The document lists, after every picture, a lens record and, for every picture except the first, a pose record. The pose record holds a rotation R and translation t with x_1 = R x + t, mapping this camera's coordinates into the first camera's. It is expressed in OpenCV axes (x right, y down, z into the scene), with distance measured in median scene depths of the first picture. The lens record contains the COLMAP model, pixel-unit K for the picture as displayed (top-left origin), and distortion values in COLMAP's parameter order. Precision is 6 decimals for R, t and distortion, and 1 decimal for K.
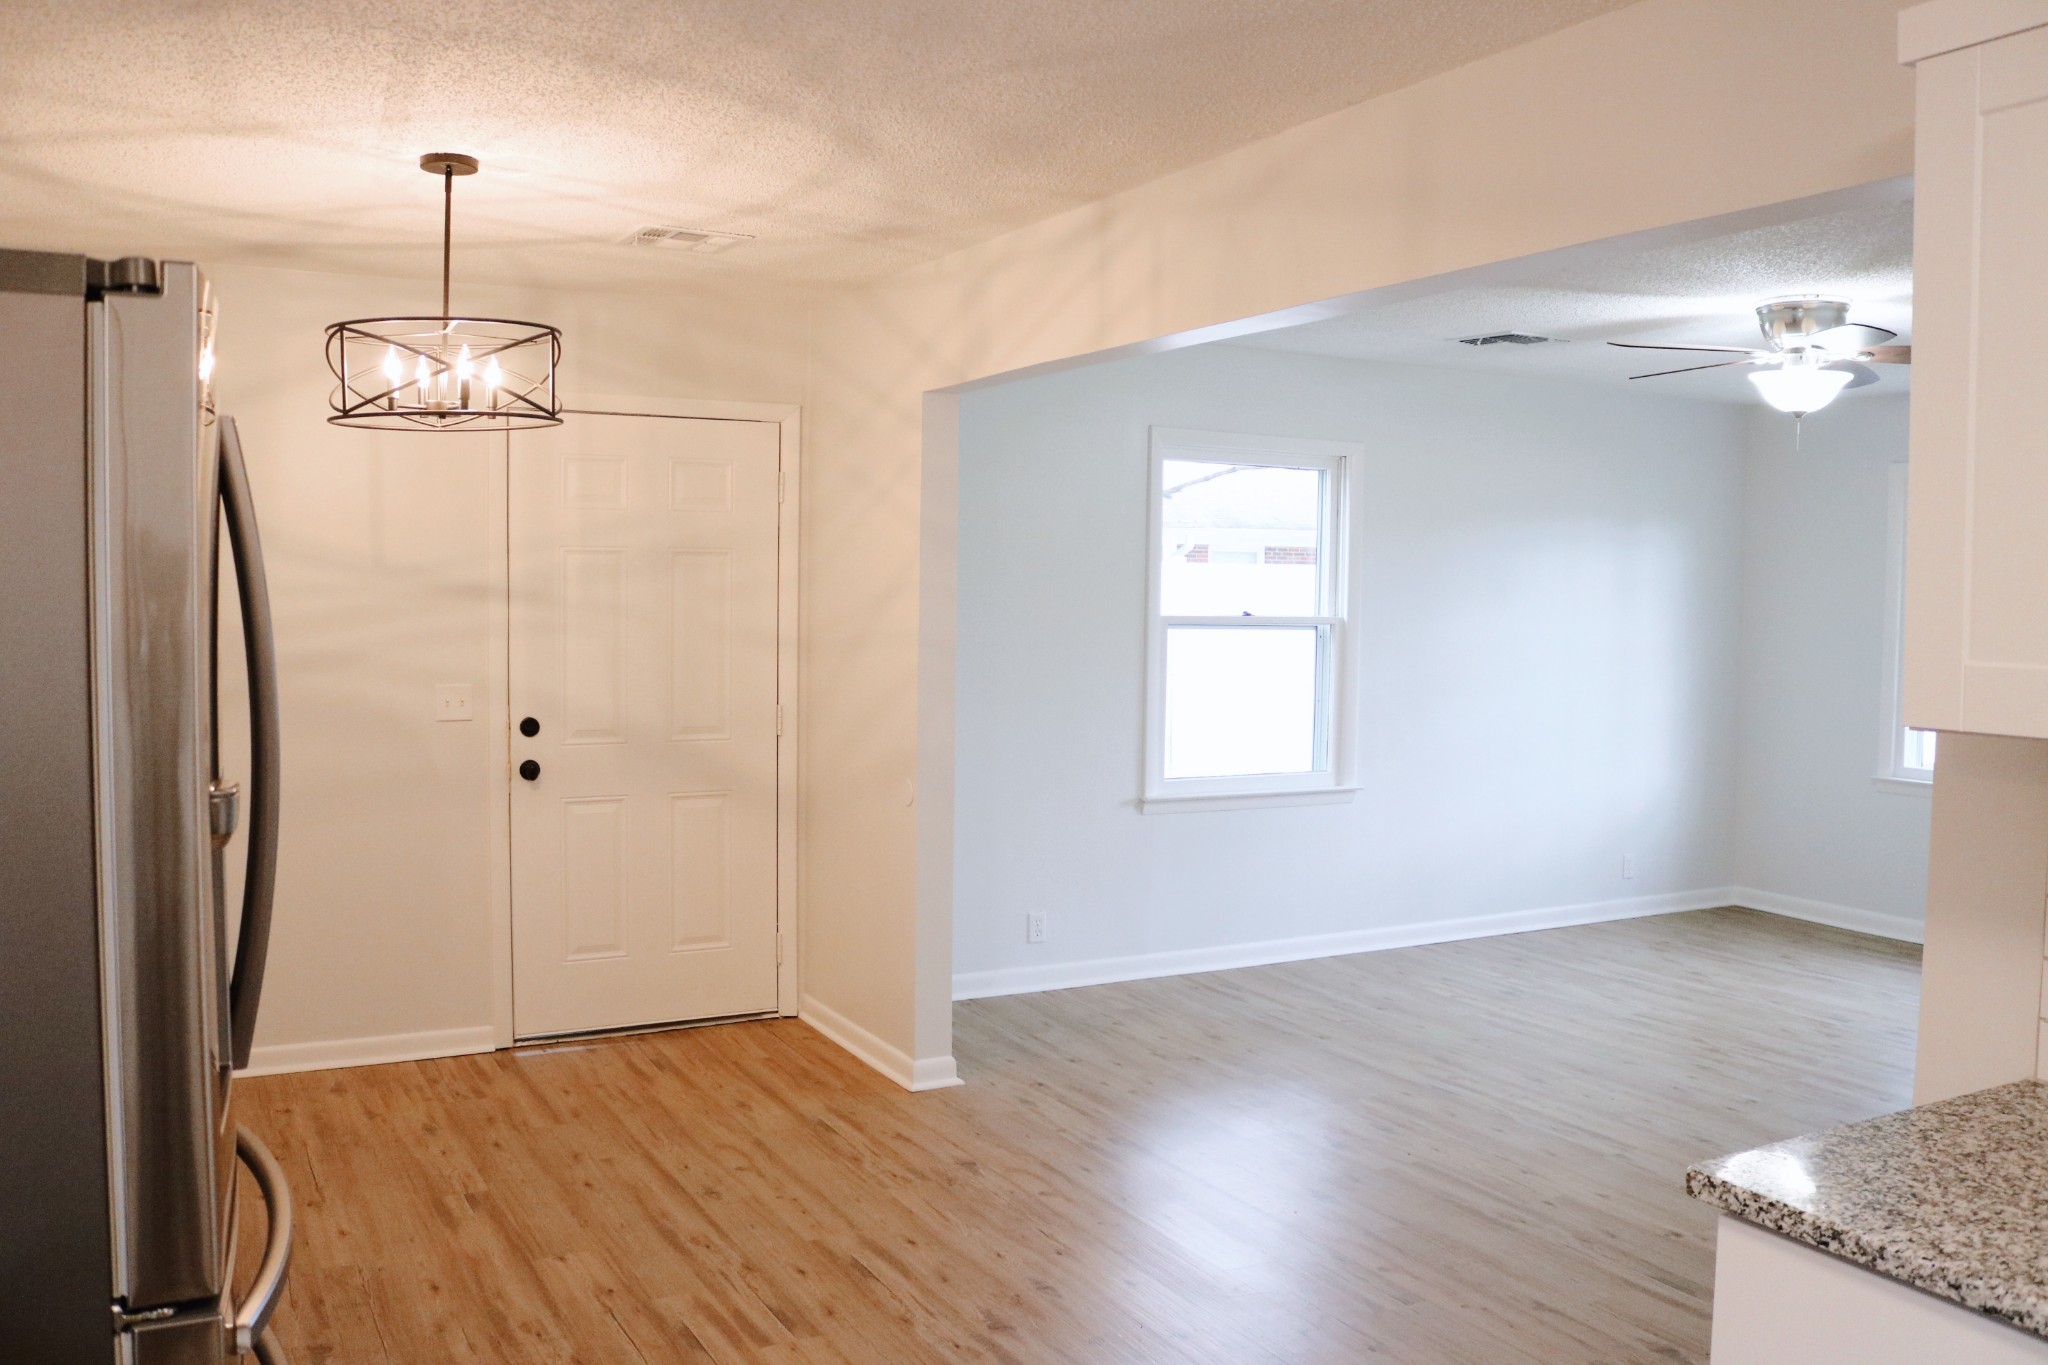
lens RADIAL K [[1694.0, 0, 1024.0], [0, 1694.0, 682.5], [0, 0, 1]] dist [-0.159755, 0.127434]
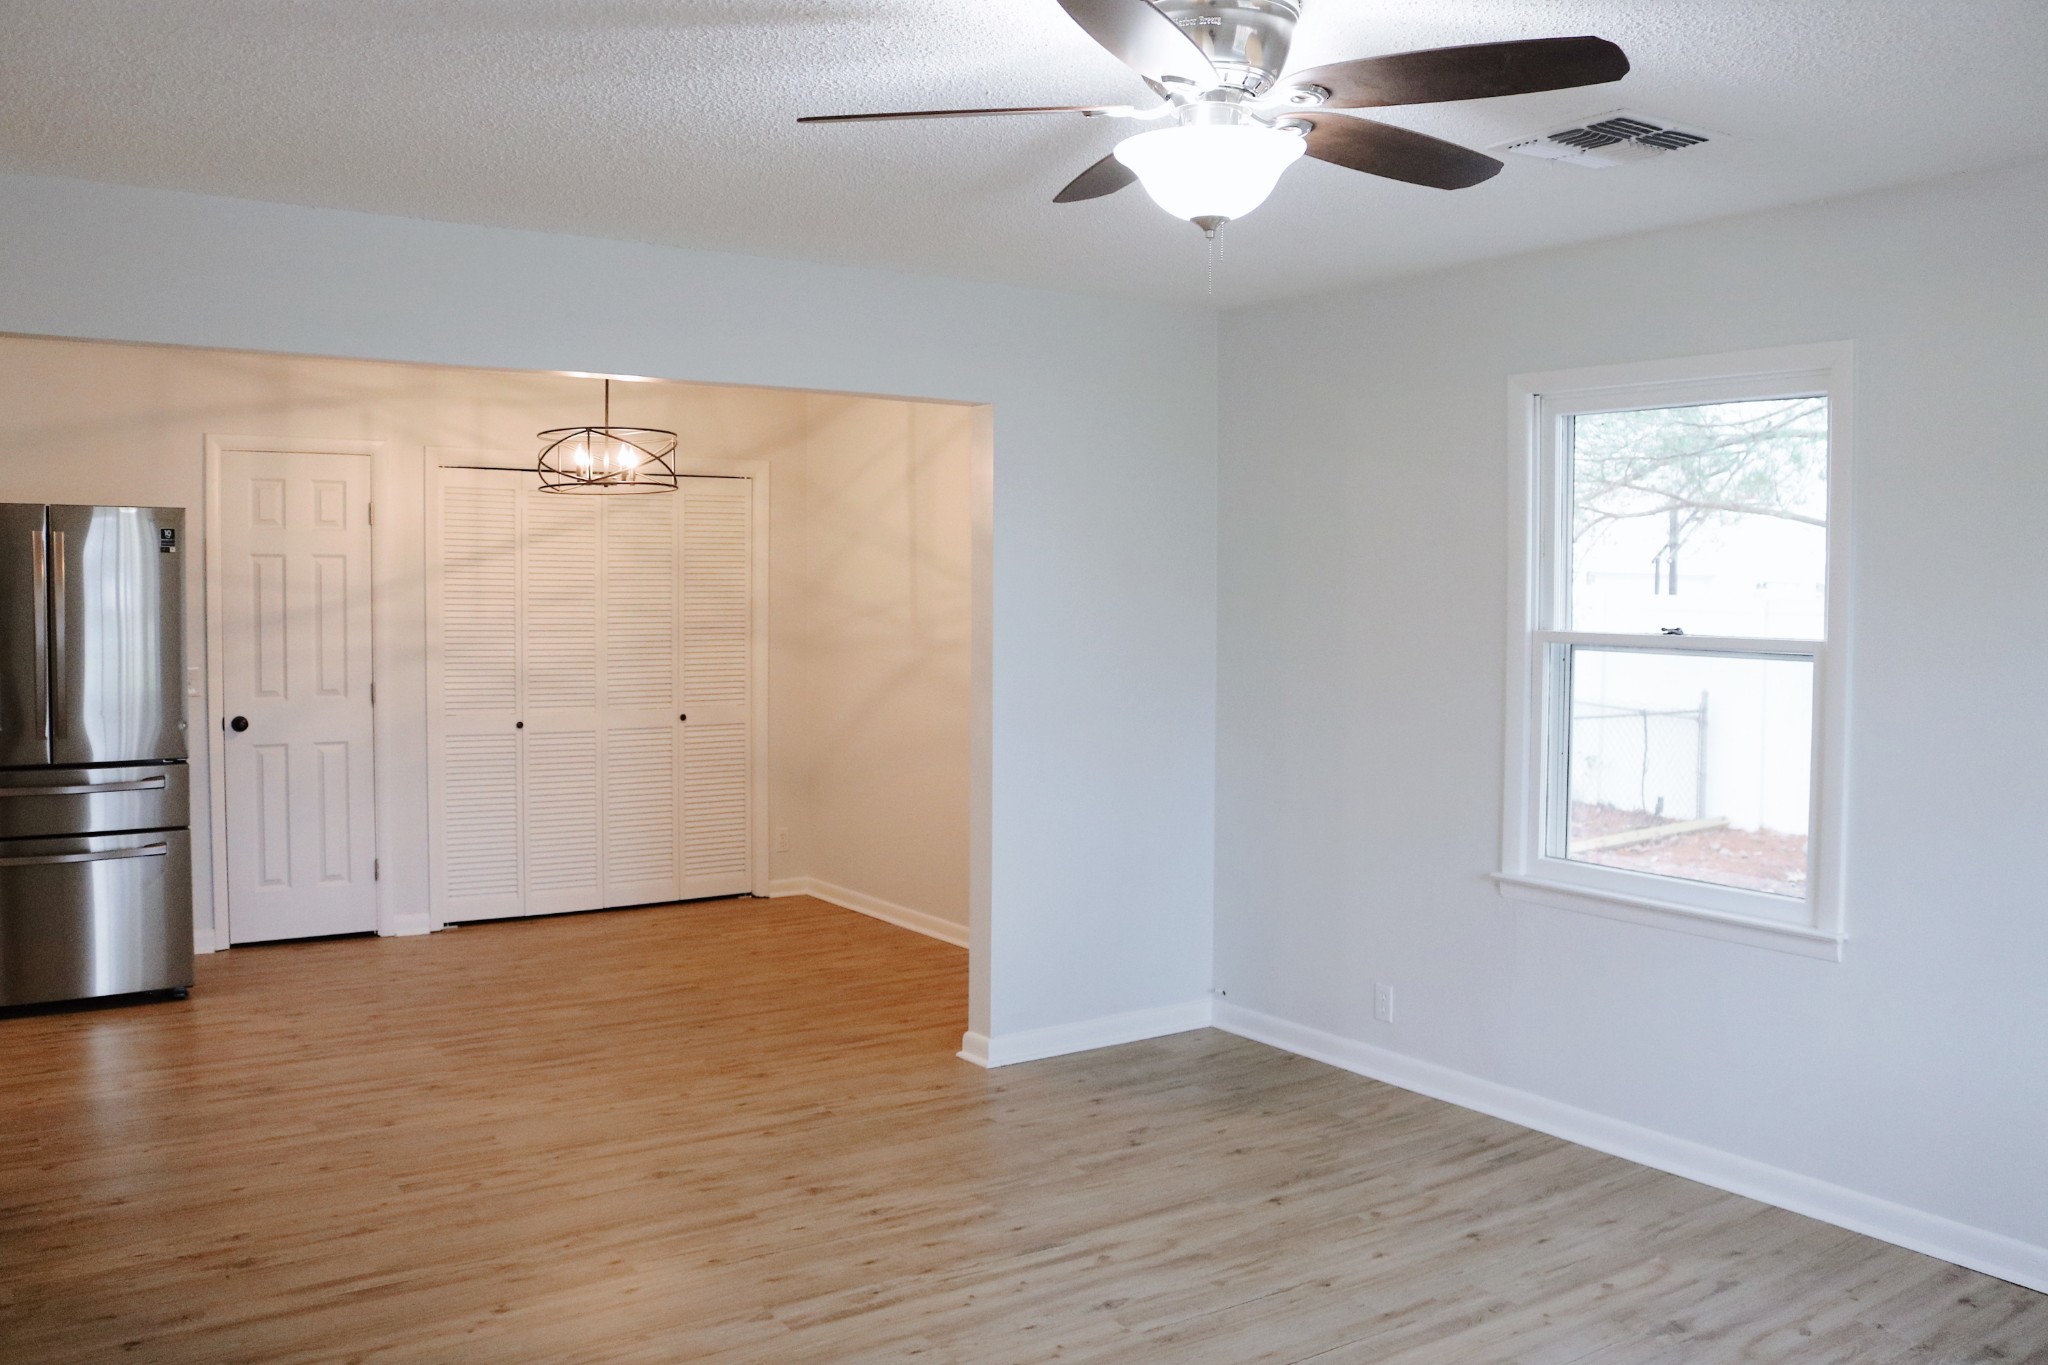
lens RADIAL K [[1715.1, 0, 1010.5], [0, 1715.1, 674.3], [0, 0, 1]] dist [-0.163524, 0.136737]
pose [[0.095339, 0.036657, -0.994770, 0.966531], [-0.064574, 0.997445, 0.030567, -0.034942], [0.993348, 0.061322, 0.097463, 0.867231]]
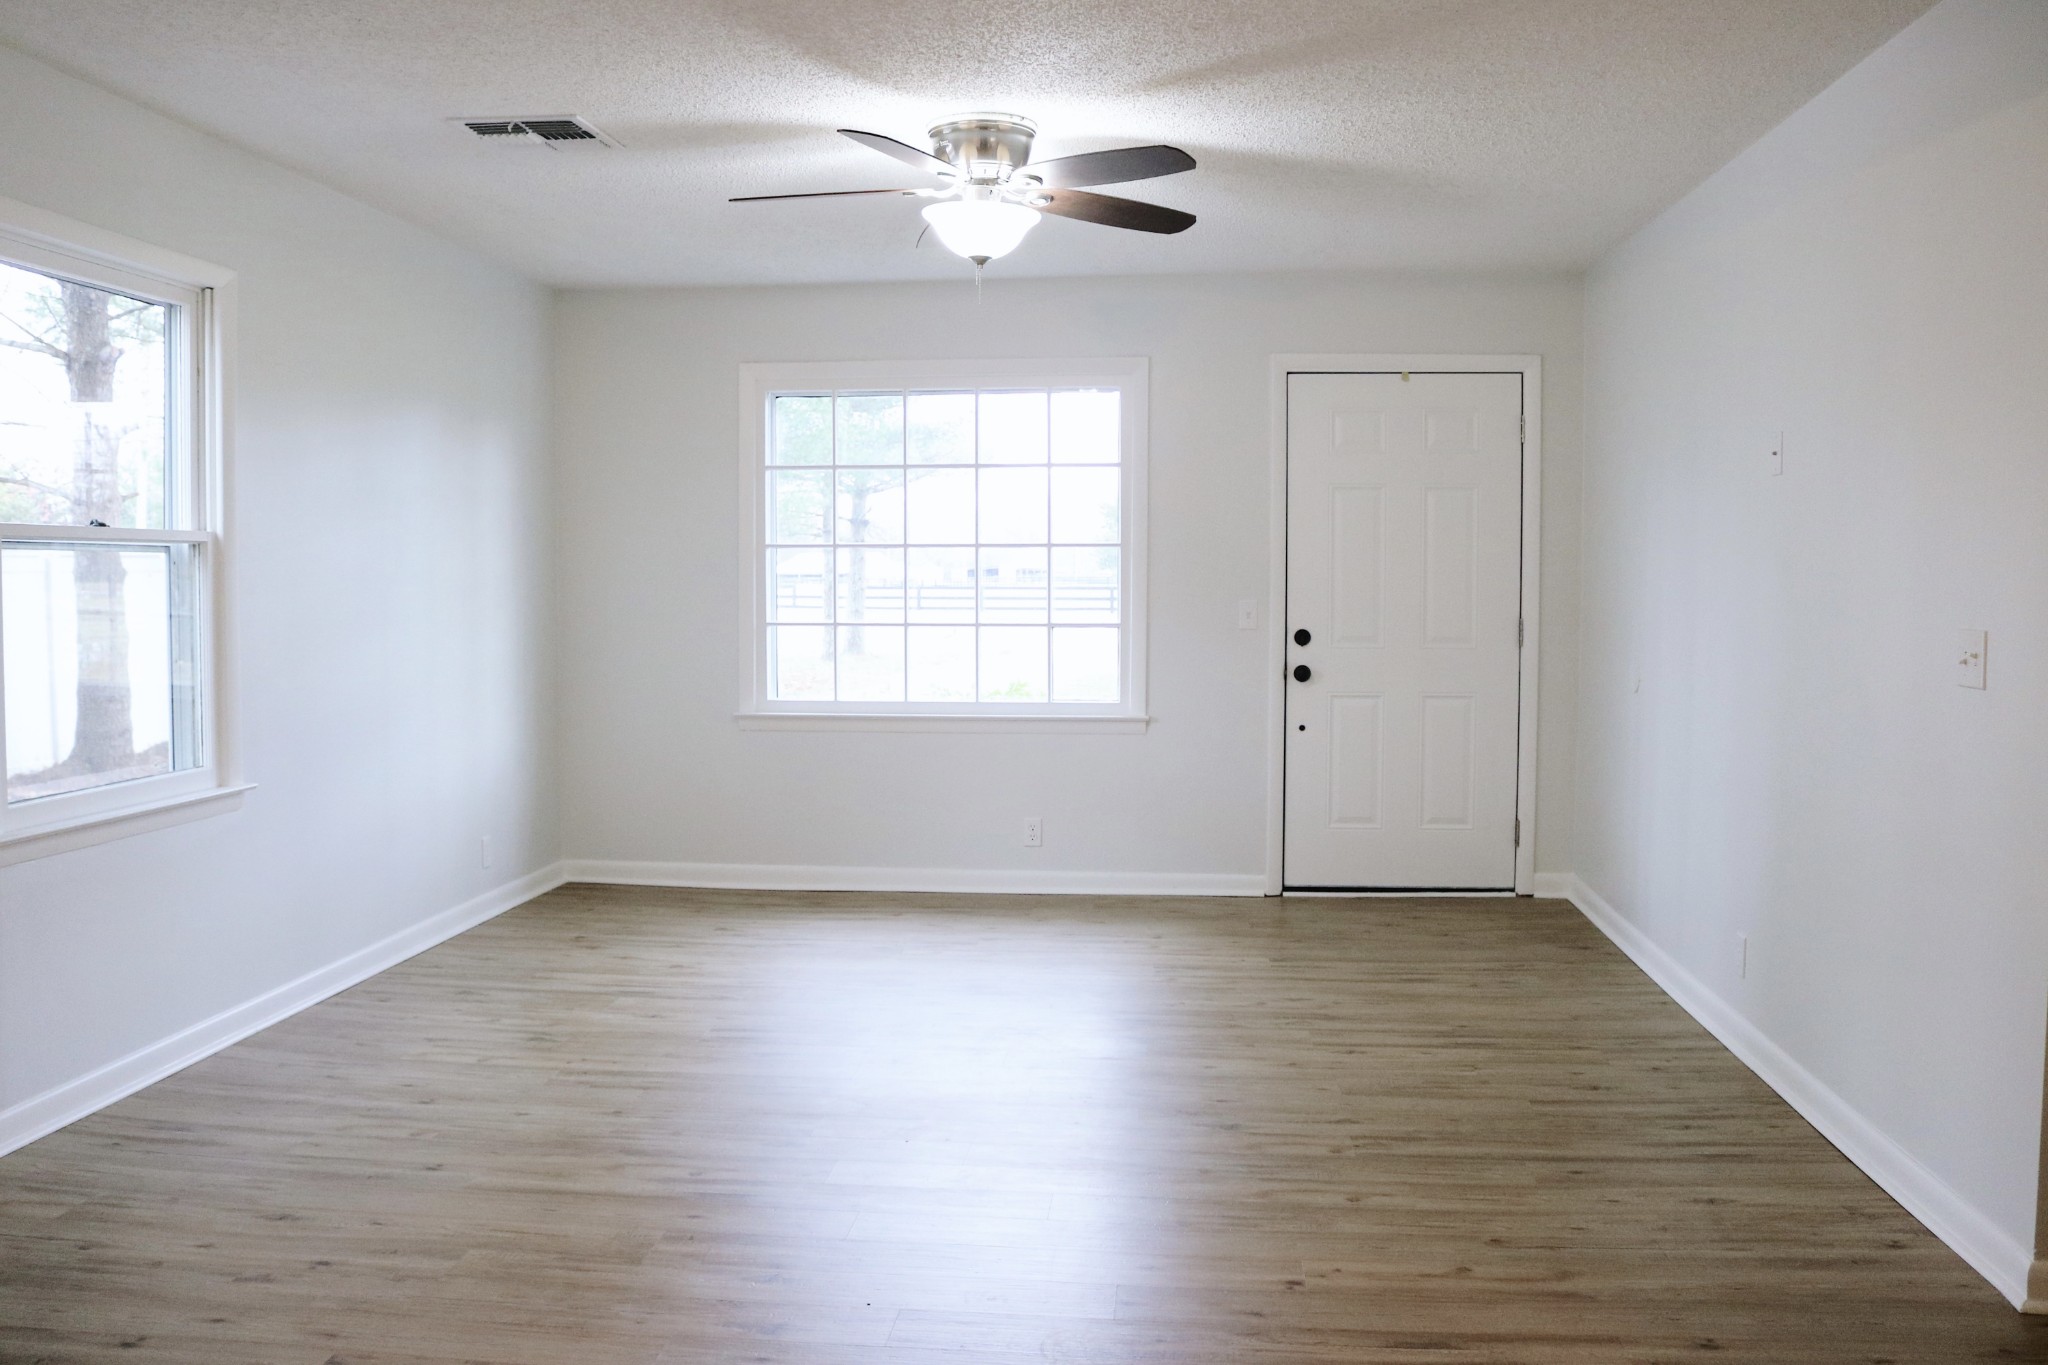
lens RADIAL K [[1715.1, 0, 1010.5], [0, 1715.1, 674.3], [0, 0, 1]] dist [-0.163524, 0.136737]
pose [[0.568489, -0.062509, 0.820313, -0.225263], [0.054507, 0.997780, 0.038258, 0.011890], [-0.820883, 0.022963, 0.570634, 0.488110]]
